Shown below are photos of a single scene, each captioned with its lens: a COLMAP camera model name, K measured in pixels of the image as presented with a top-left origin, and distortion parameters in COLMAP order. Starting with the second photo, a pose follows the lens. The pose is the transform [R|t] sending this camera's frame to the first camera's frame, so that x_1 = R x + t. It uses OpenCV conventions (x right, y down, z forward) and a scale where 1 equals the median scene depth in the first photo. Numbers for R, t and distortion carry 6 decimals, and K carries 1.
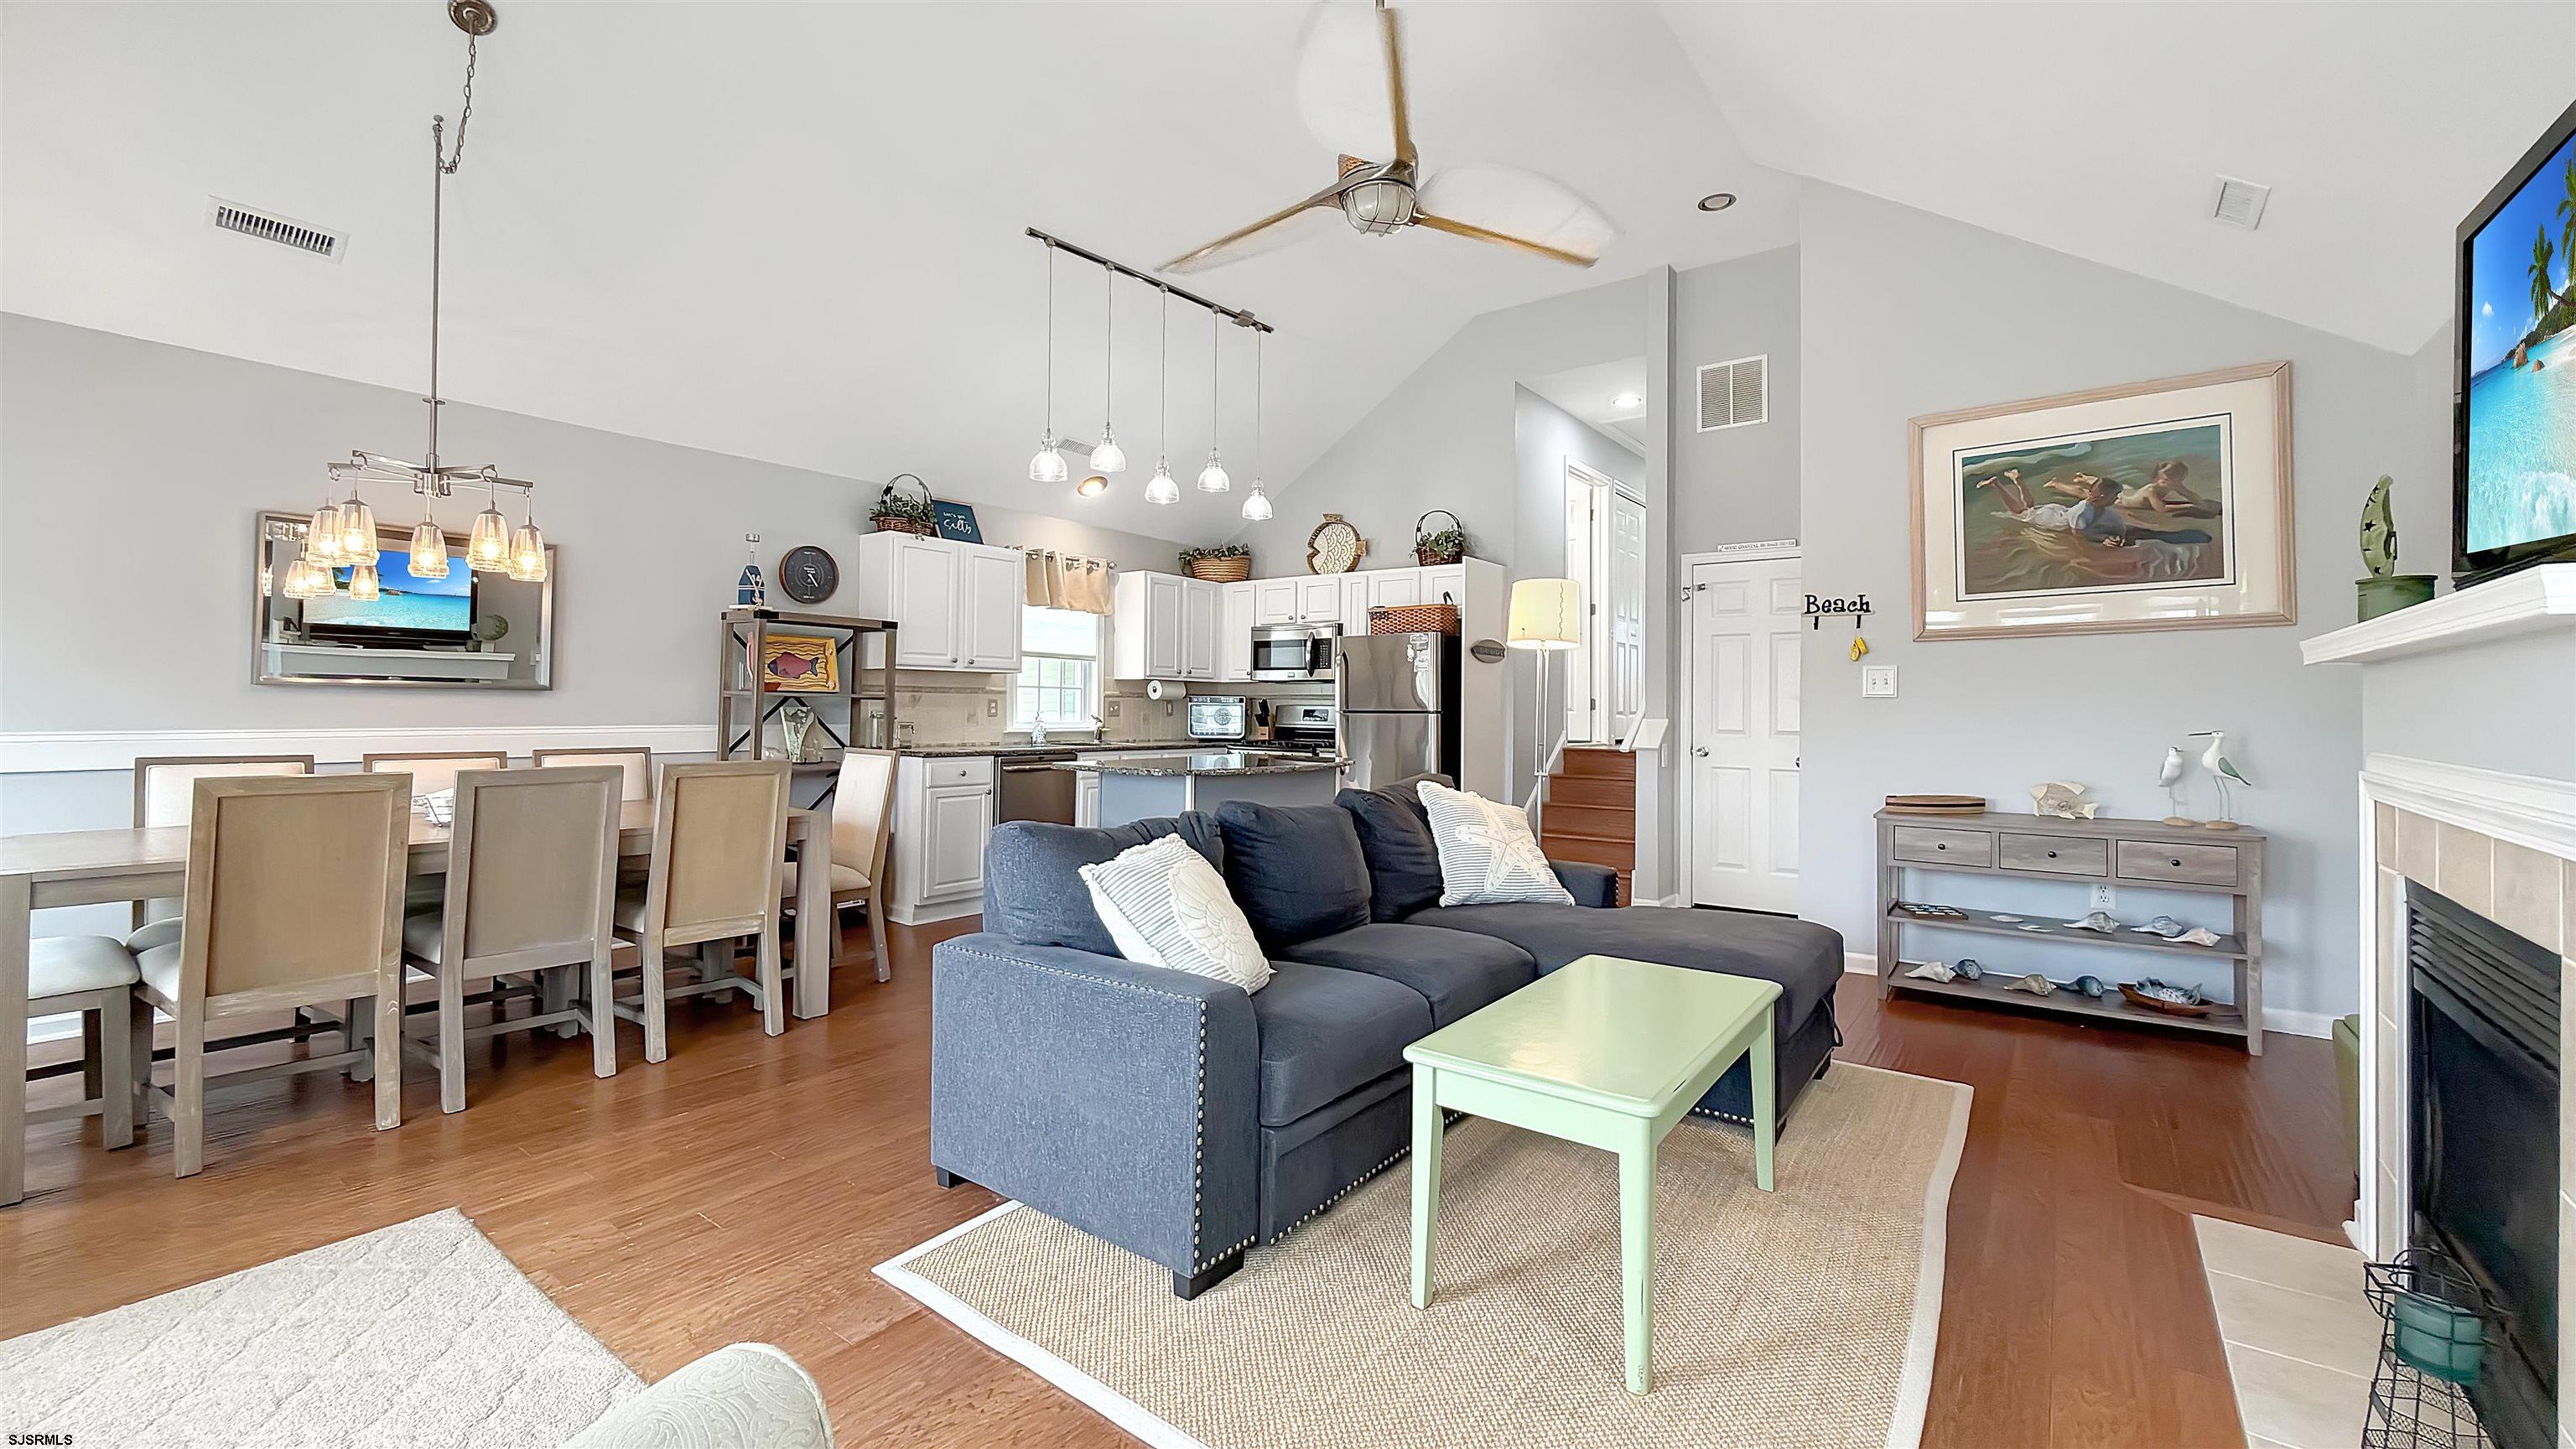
lens RADIAL K [[1051.0, 0, 1303.9], [0, 1051.0, 698.2], [0, 0, 1]] dist [-0.001787, 0.000451]
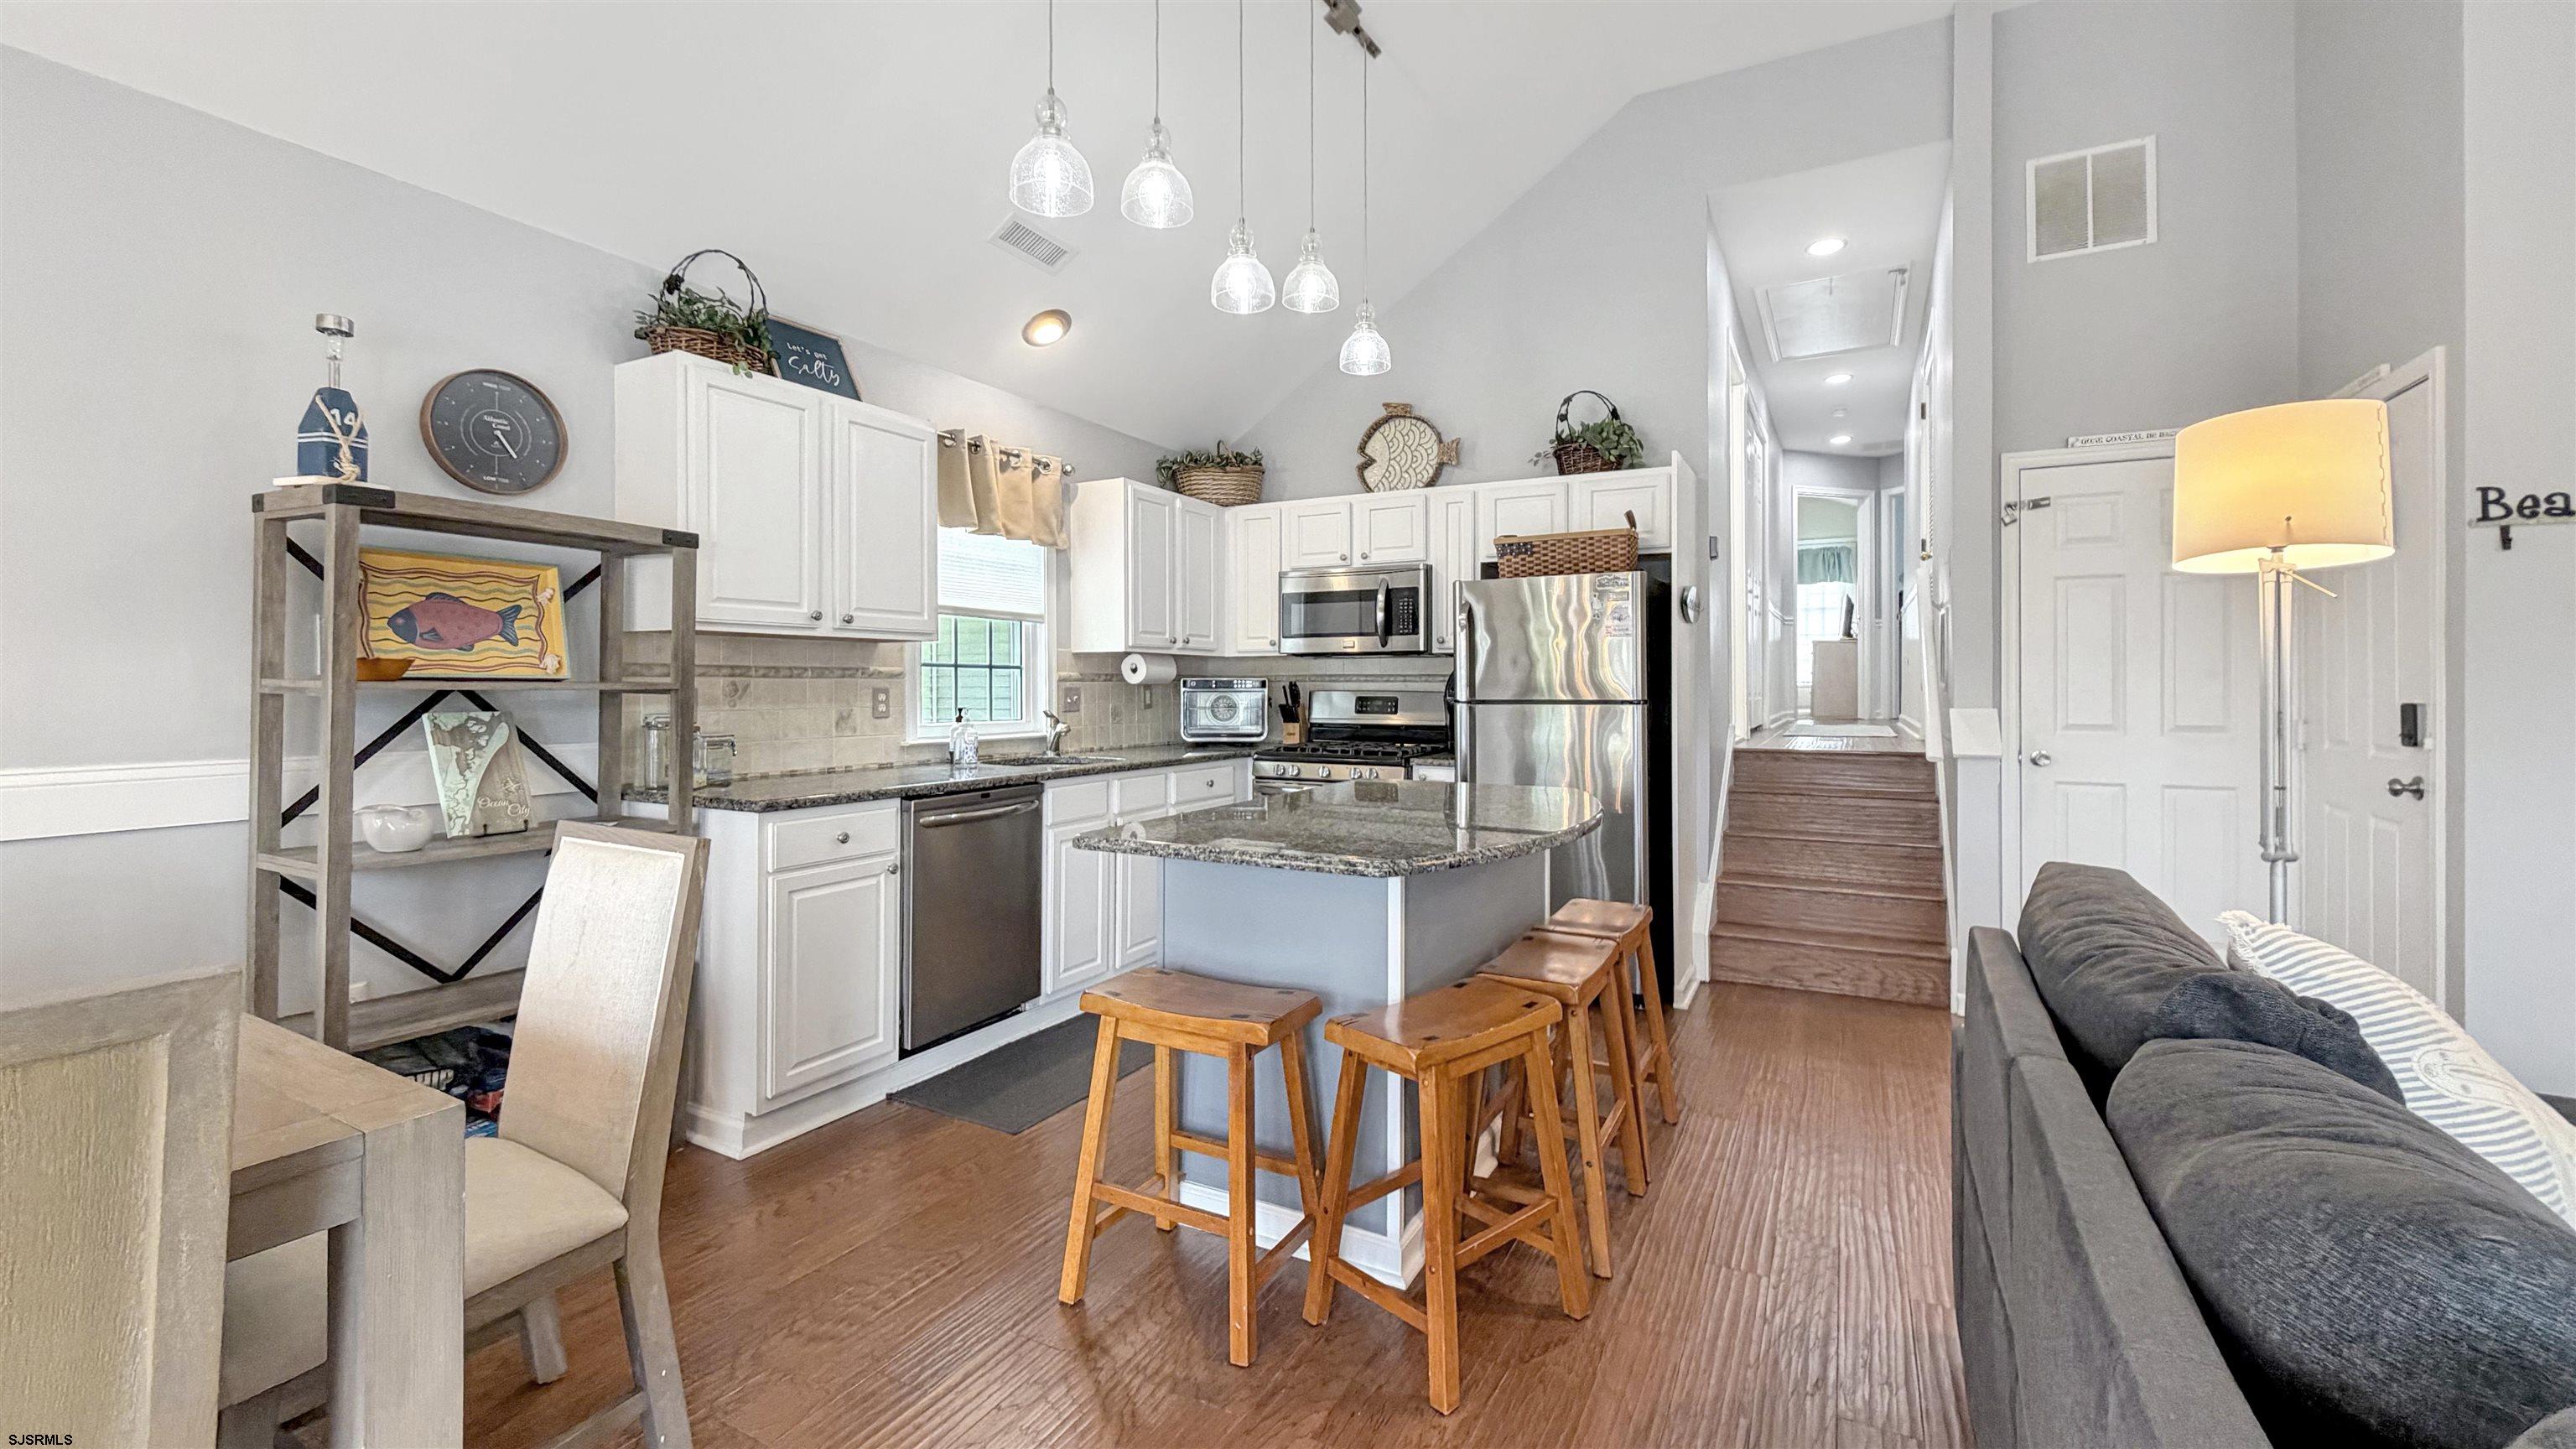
lens RADIAL K [[1051.0, 0, 1304.0], [0, 1051.0, 689.7], [0, 0, 1]] dist [-0.001787, 0.000451]
pose [[0.988727, -0.010439, 0.149364, -0.170387], [0.008492, 0.999871, 0.013665, -0.004124], [-0.149487, -0.012243, 0.988688, 0.444105]]
